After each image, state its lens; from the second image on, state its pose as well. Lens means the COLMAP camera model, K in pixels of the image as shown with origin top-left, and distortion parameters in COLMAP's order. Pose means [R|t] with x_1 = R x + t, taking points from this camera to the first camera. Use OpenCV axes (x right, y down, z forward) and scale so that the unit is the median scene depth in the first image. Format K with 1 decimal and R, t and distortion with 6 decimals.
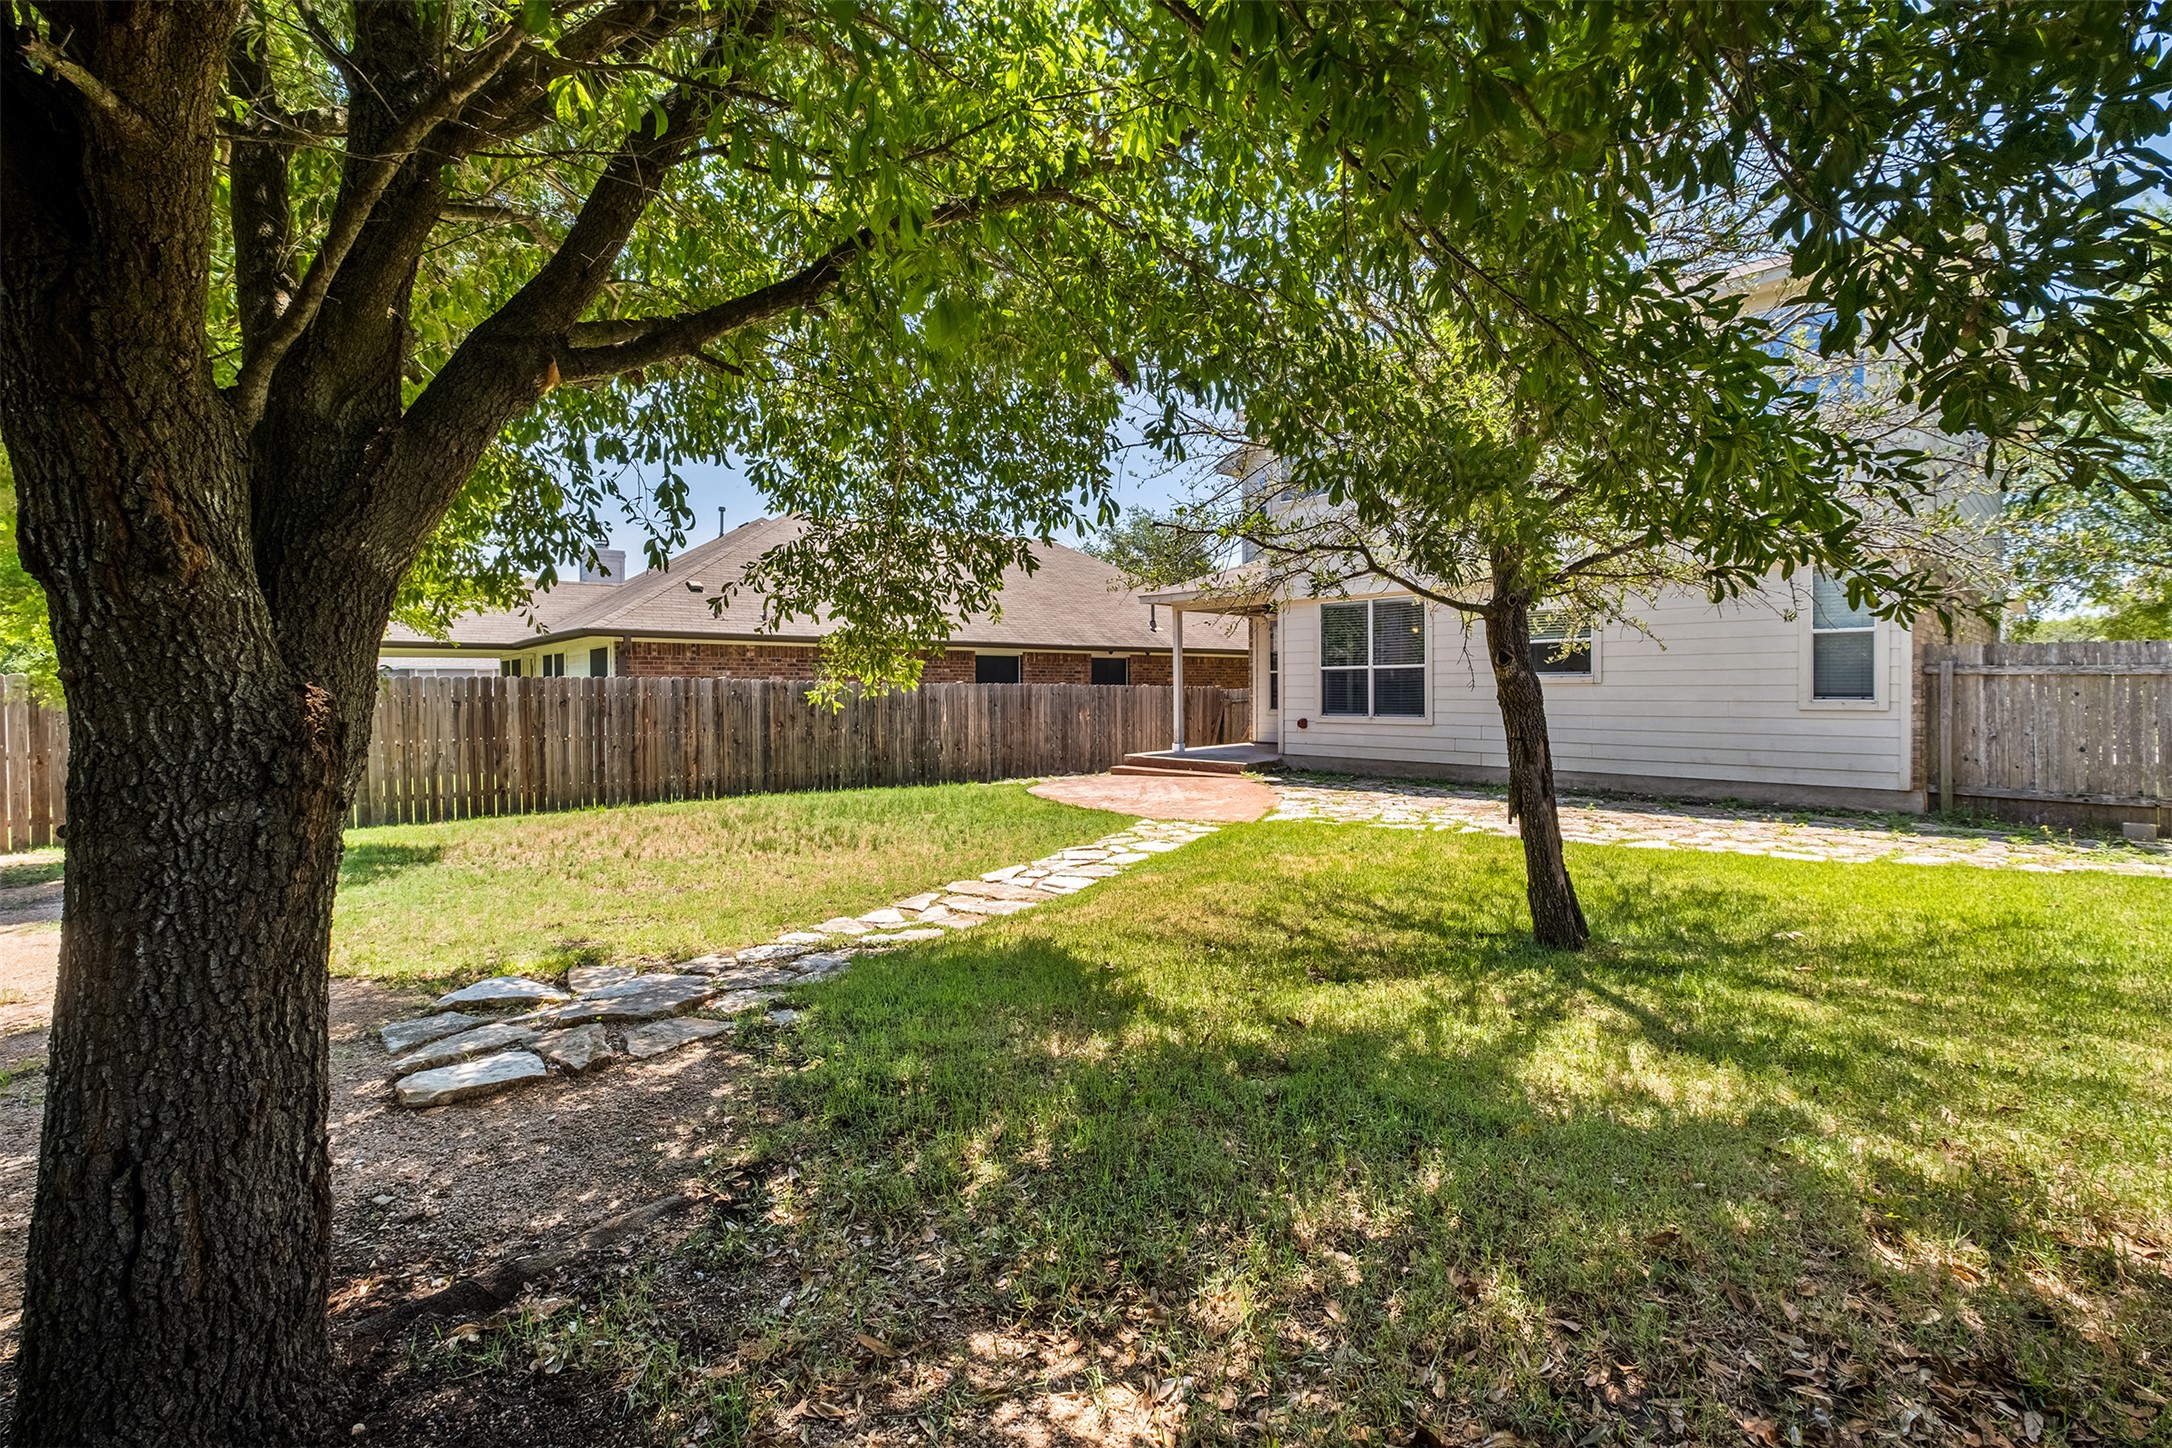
lens RADIAL K [[945.1, 0, 1085.8], [0, 945.1, 716.0], [0, 0, 1]] dist [0.000037, -0.001976]
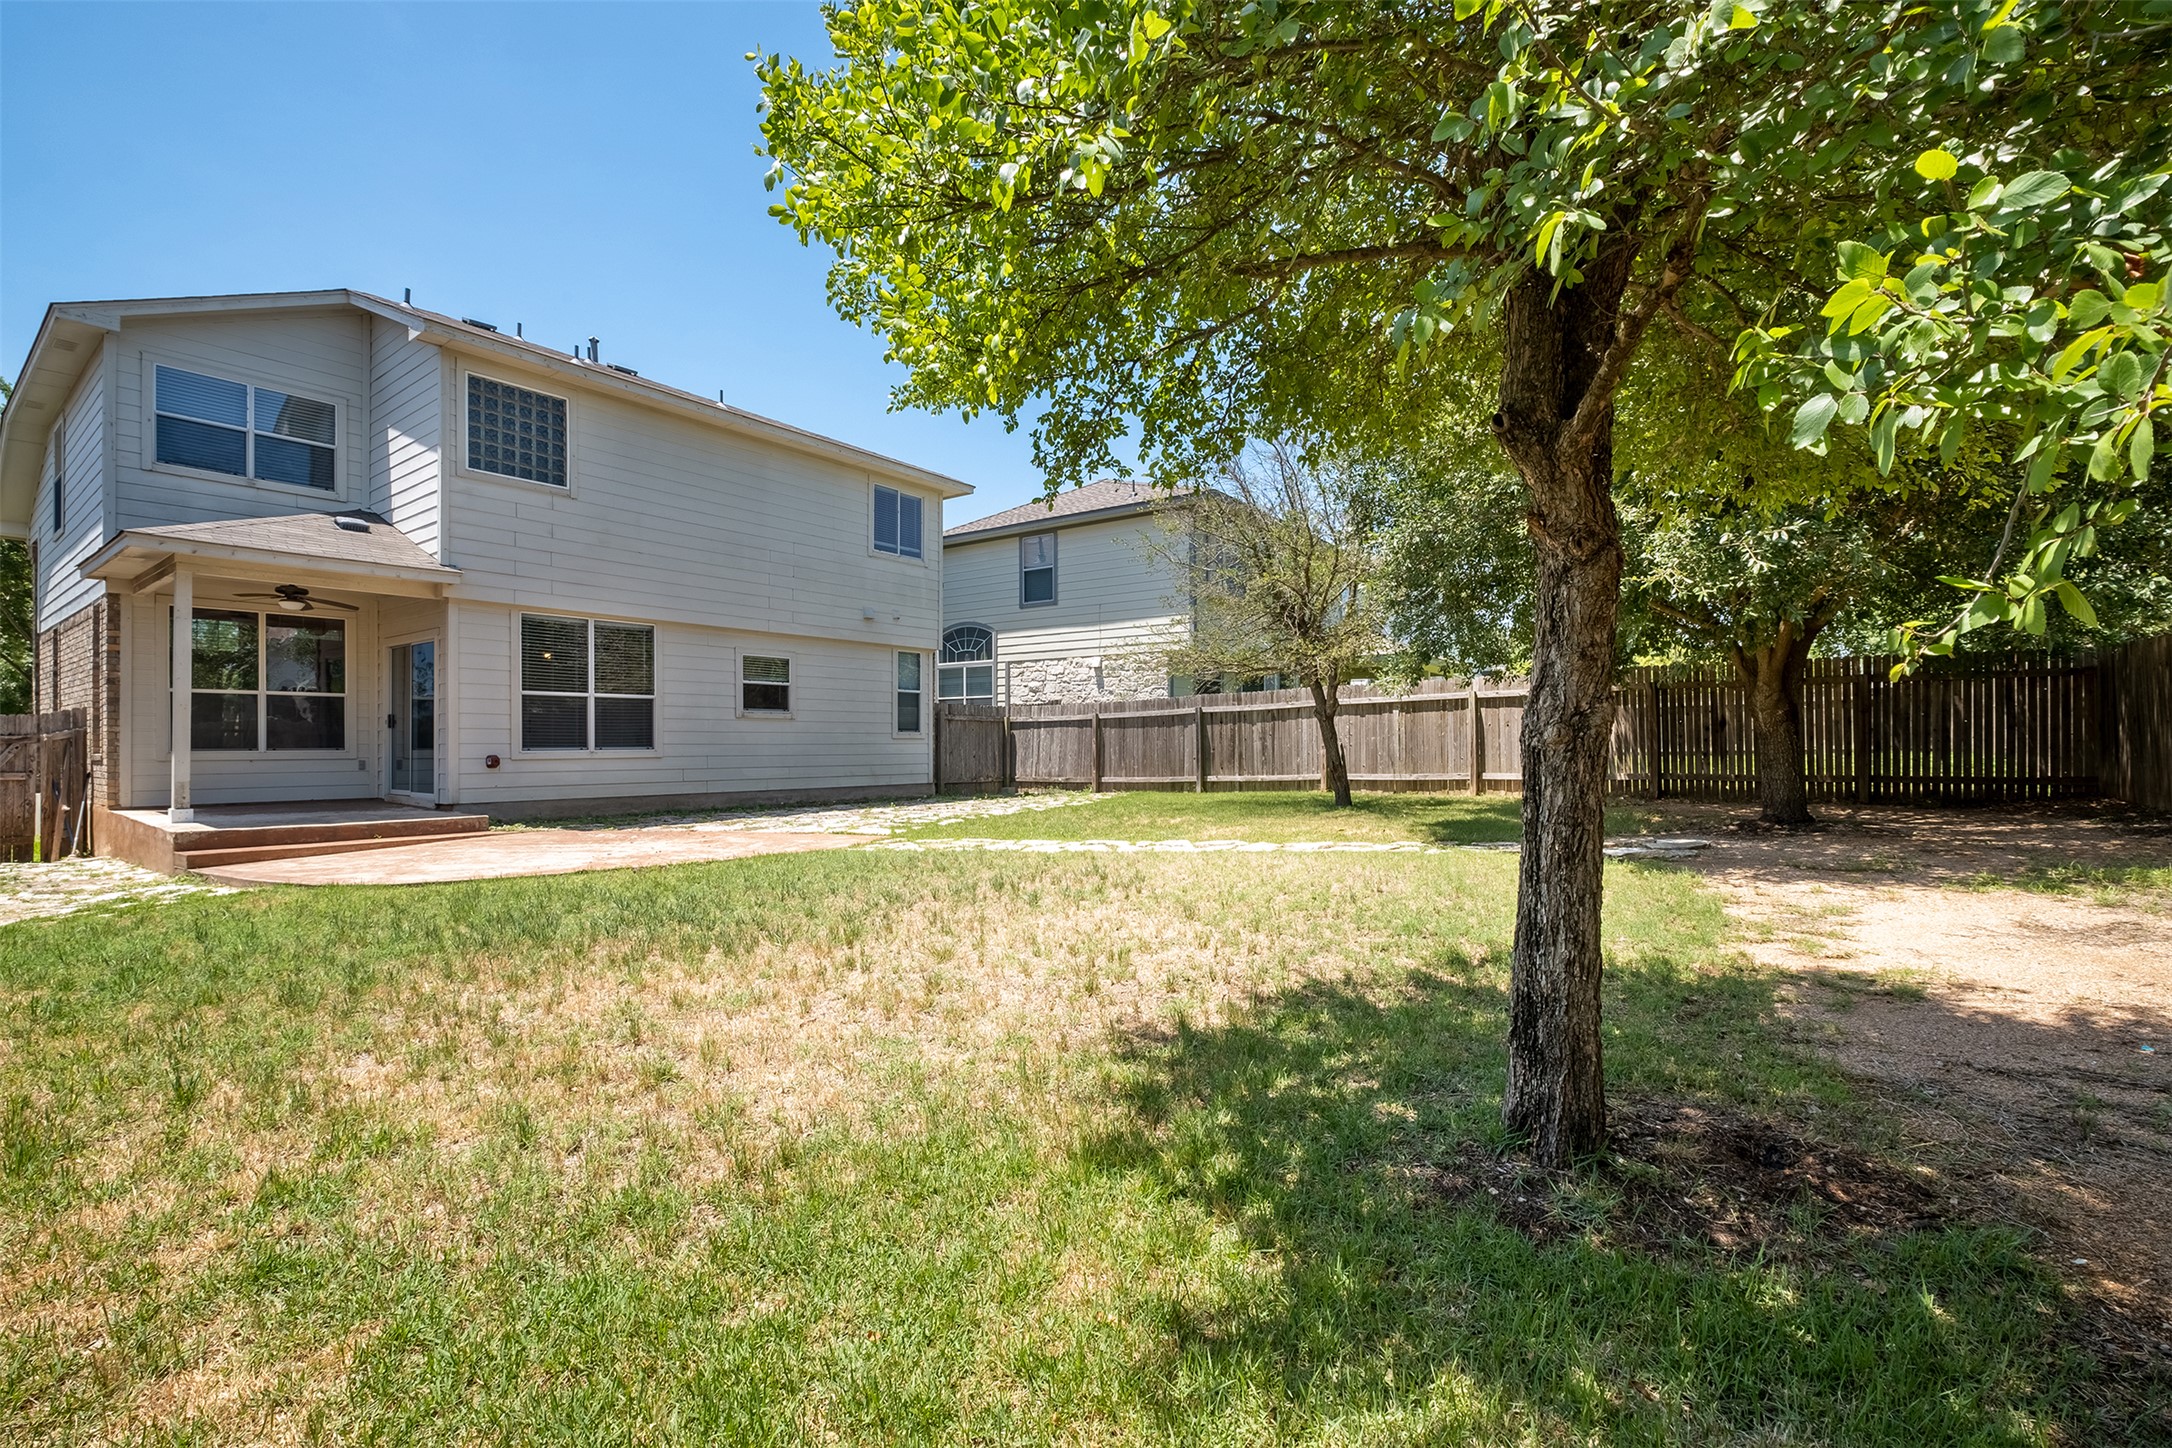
lens RADIAL K [[945.1, 0, 1095.9], [0, 945.1, 740.5], [0, 0, 1]] dist [0.000037, -0.001976]
pose [[-0.203246, 0.010459, 0.979072, -0.692187], [0.034857, 0.999386, -0.003440, 0.011607], [-0.978507, 0.033428, -0.203486, 0.724798]]
